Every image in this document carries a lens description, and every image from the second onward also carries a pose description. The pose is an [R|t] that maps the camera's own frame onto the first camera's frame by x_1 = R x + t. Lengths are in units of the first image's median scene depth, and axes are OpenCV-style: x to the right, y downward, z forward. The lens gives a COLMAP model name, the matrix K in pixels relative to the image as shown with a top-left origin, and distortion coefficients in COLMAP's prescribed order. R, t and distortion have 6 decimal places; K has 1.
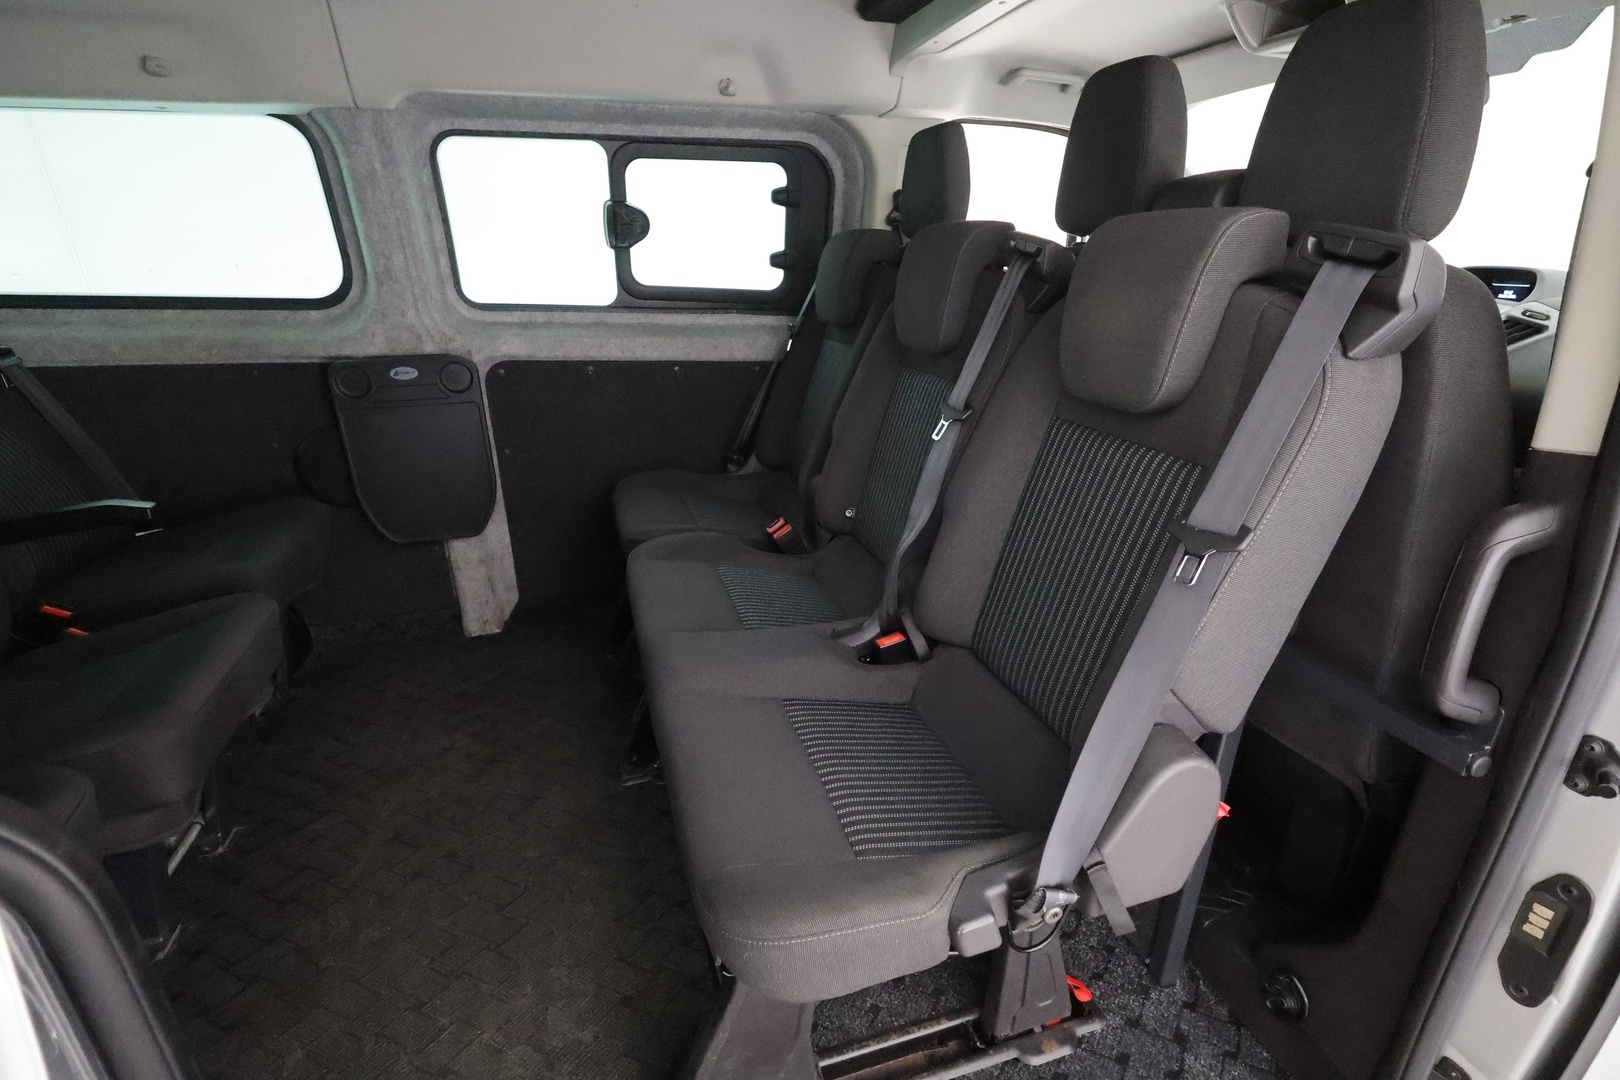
lens RADIAL K [[752.6, 0, 810.0], [0, 752.6, 540.0], [0, 0, 1]] dist [-0.000160, 0.000601]
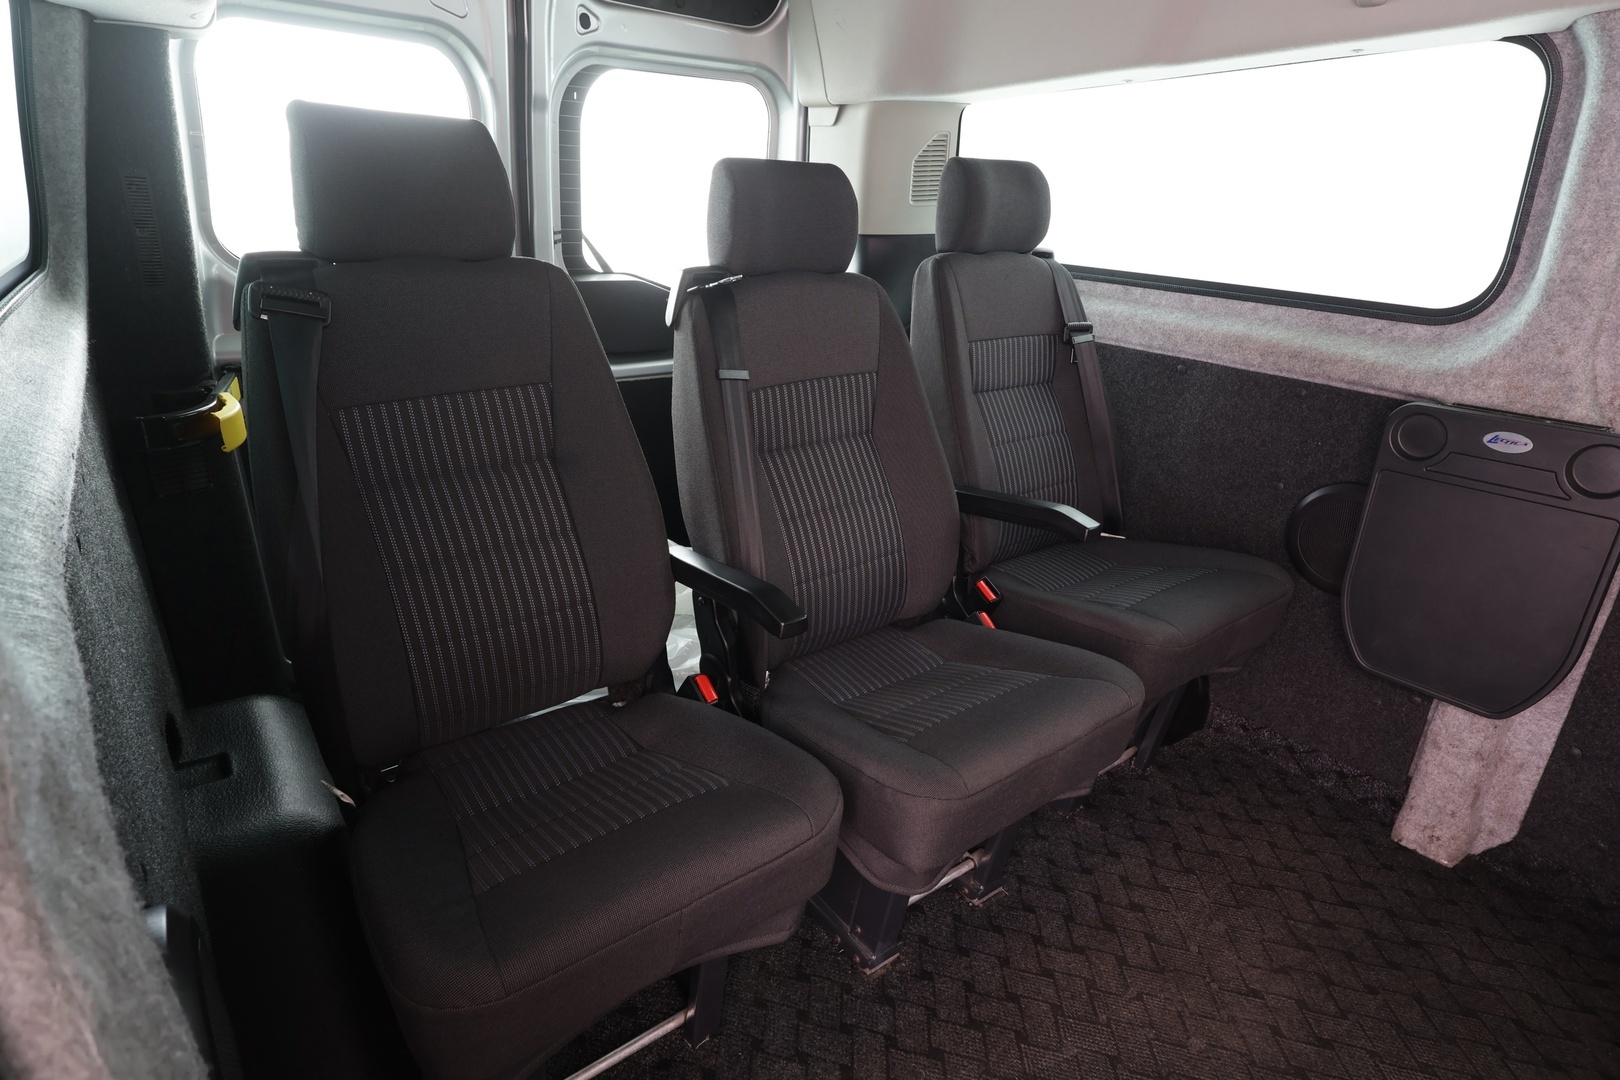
lens RADIAL K [[849.1, 0, 807.7], [0, 849.1, 545.6], [0, 0, 1]] dist [-0.000811, 0.000240]
pose [[0.339120, 0.358718, -0.869666, -0.095165], [-0.368089, 0.901339, 0.228249, -0.090223], [0.865741, 0.242711, 0.437702, 0.212163]]
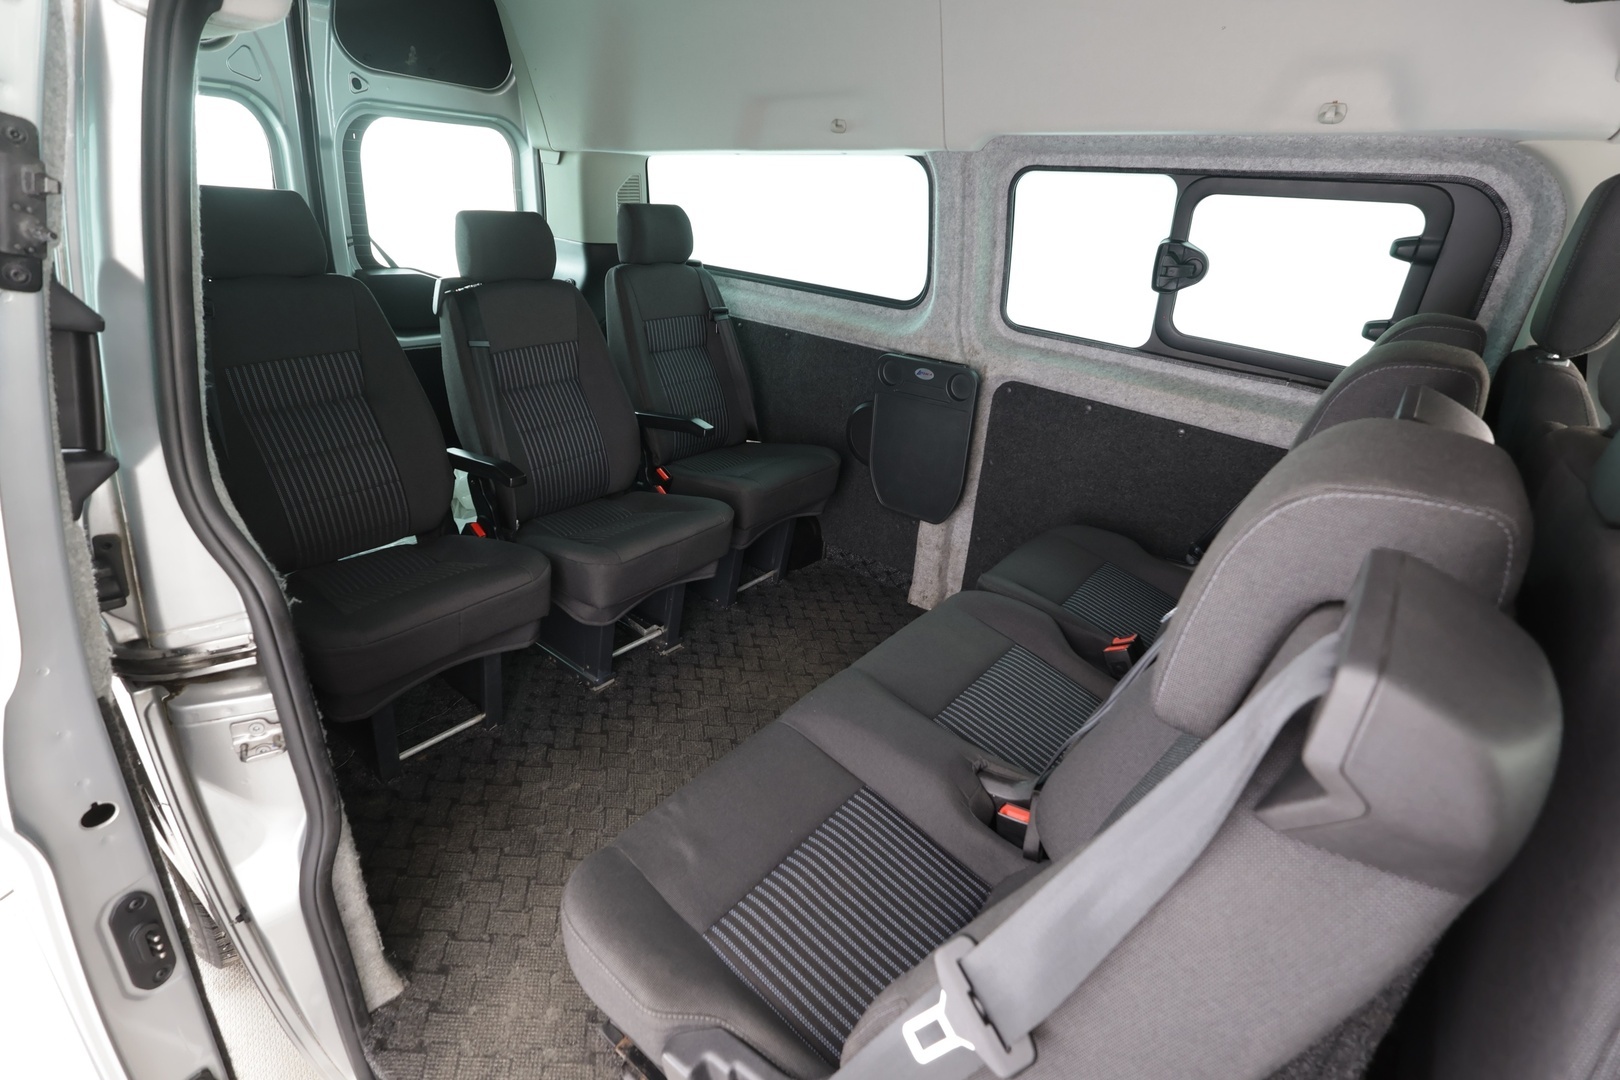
lens RADIAL K [[752.6, 0, 810.0], [0, 752.6, 540.0], [0, 0, 1]] dist [-0.000160, 0.000601]
pose [[0.557520, 0.376512, -0.739872, 0.312619], [-0.355500, 0.913664, 0.197070, -0.149282], [0.750194, 0.153154, 0.643237, 0.152041]]
